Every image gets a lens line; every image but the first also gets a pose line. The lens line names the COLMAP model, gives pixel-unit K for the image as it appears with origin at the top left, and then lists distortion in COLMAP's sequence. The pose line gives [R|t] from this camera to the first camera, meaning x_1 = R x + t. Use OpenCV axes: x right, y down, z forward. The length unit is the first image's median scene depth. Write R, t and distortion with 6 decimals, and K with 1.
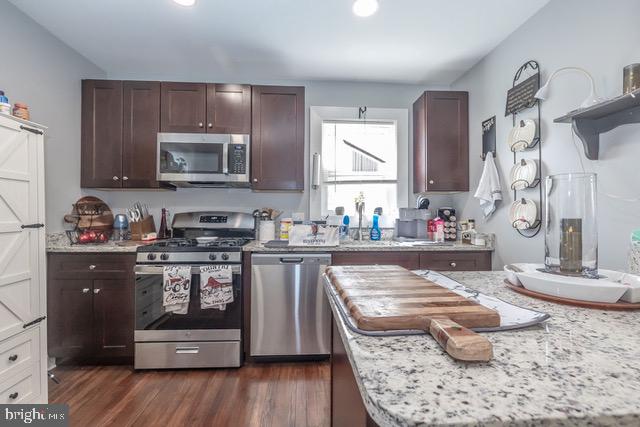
lens RADIAL K [[270.7, 0, 309.2], [0, 270.7, 213.4], [0, 0, 1]] dist [0.001775, -0.000256]
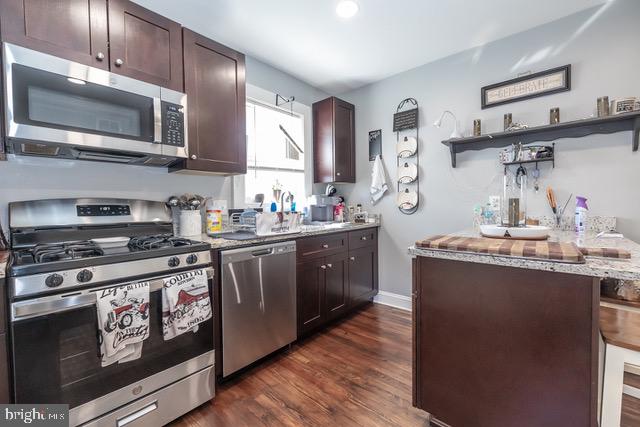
lens RADIAL K [[270.7, 0, 309.2], [0, 270.7, 213.4], [0, 0, 1]] dist [0.001775, -0.000256]
pose [[0.714522, -0.036920, 0.698638, -0.572549], [0.012209, 0.999113, 0.040312, 0.011274], [-0.699507, -0.020274, 0.714338, 0.258032]]
